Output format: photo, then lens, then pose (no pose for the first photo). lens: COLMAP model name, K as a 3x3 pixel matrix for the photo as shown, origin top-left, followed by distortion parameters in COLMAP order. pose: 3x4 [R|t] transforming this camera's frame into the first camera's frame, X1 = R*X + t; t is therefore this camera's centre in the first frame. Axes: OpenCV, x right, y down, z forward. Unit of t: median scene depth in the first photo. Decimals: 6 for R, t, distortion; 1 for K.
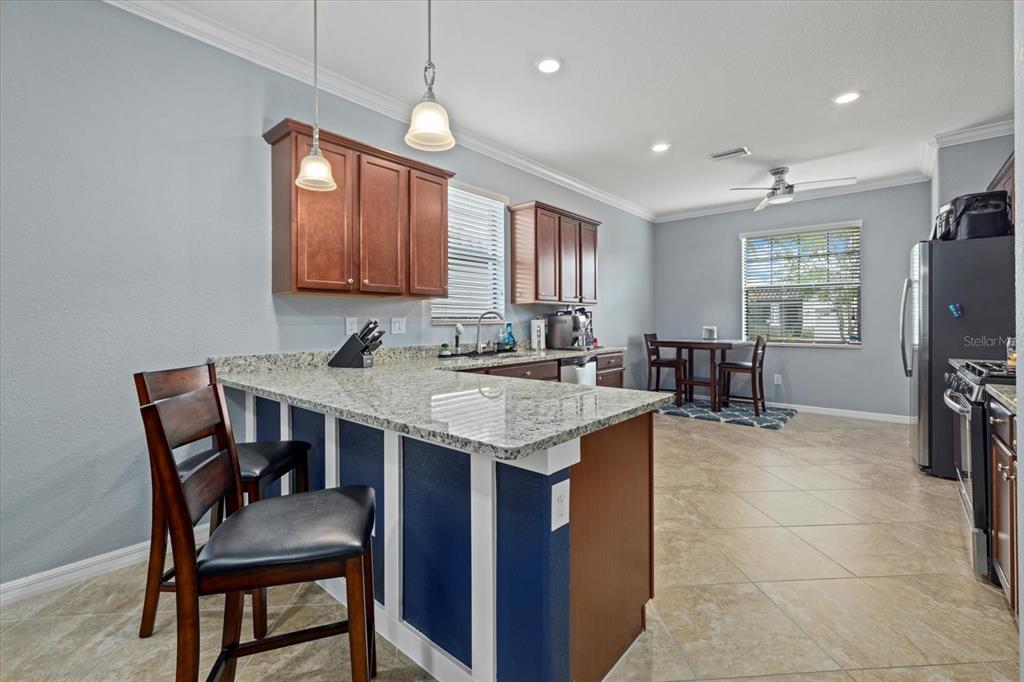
lens RADIAL K [[444.7, 0, 512.3], [0, 444.7, 318.6], [0, 0, 1]] dist [-0.000728, 0.000235]
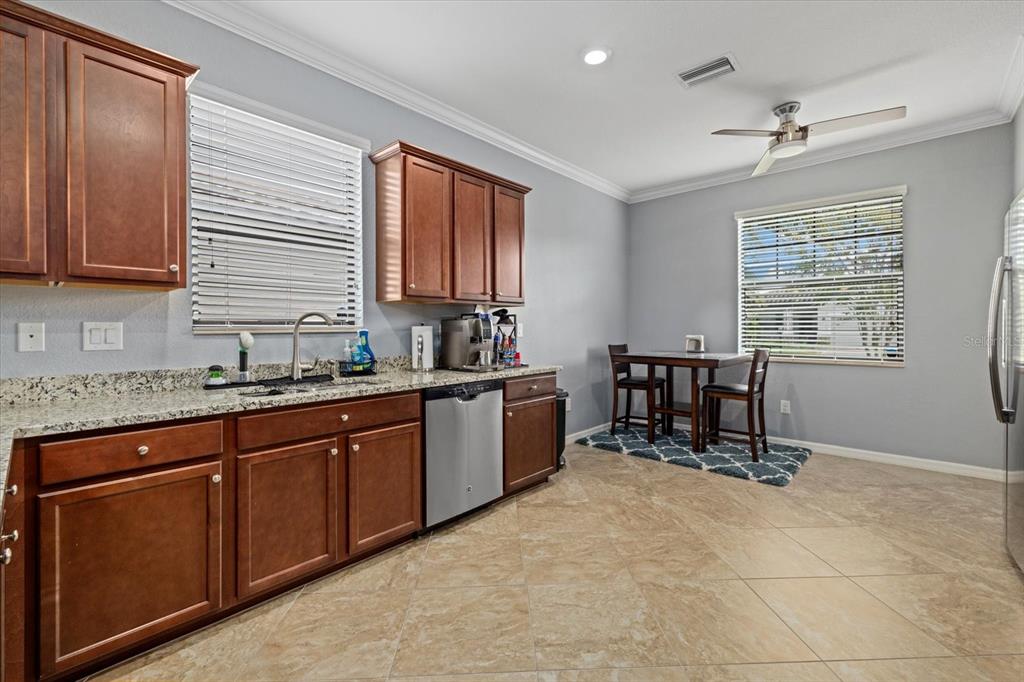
lens RADIAL K [[438.6, 0, 514.2], [0, 438.6, 328.2], [0, 0, 1]] dist [0.000058, -0.000180]
pose [[0.999652, 0.000782, -0.026379, 0.215253], [-0.000640, 0.999985, 0.005412, 0.002073], [0.026382, -0.005393, 0.999637, 0.337318]]
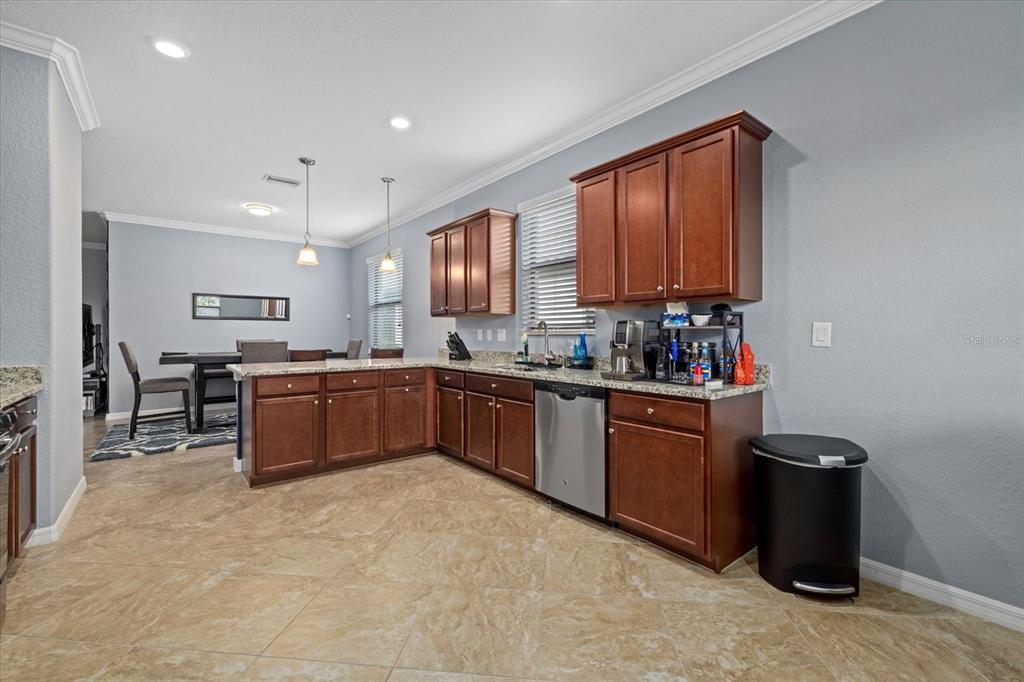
lens RADIAL K [[437.1, 0, 514.2], [0, 437.1, 334.2], [0, 0, 1]] dist [0.000570, -0.000090]
pose [[-0.183392, 0.006664, -0.983017, 0.757602], [0.007300, 0.999959, 0.005417, 0.004695], [0.983013, -0.006183, -0.183433, 0.956942]]
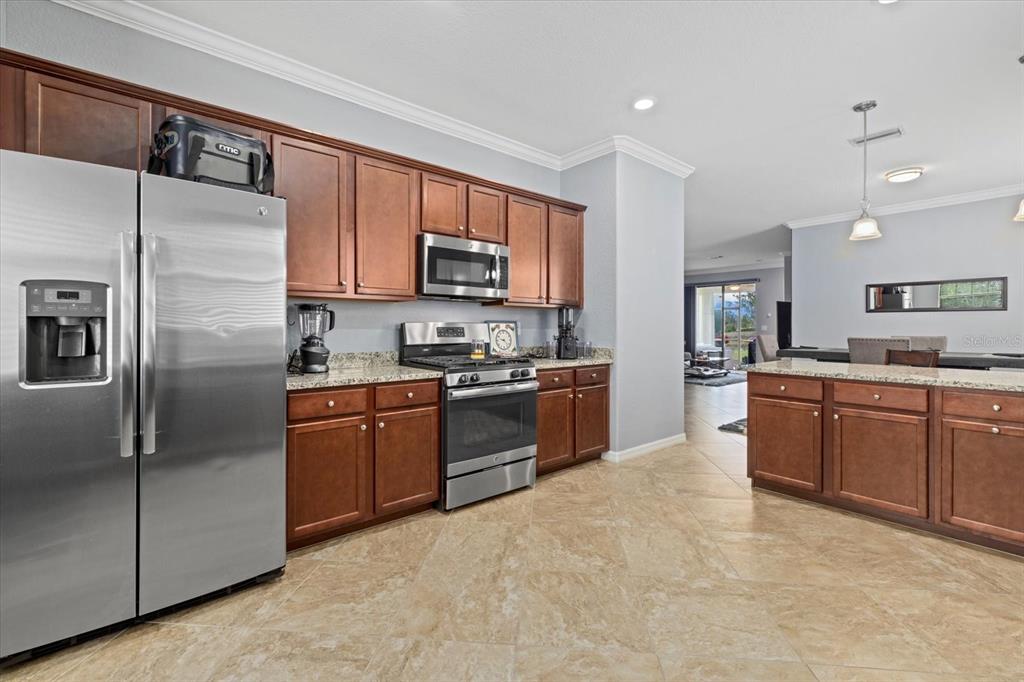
lens RADIAL K [[438.6, 0, 514.2], [0, 438.6, 328.2], [0, 0, 1]] dist [0.000058, -0.000180]
pose [[-0.986858, 0.001663, 0.161583, 0.383272], [0.000934, 0.999989, -0.004586, 0.007368], [-0.161589, -0.004375, -0.986848, 1.157460]]
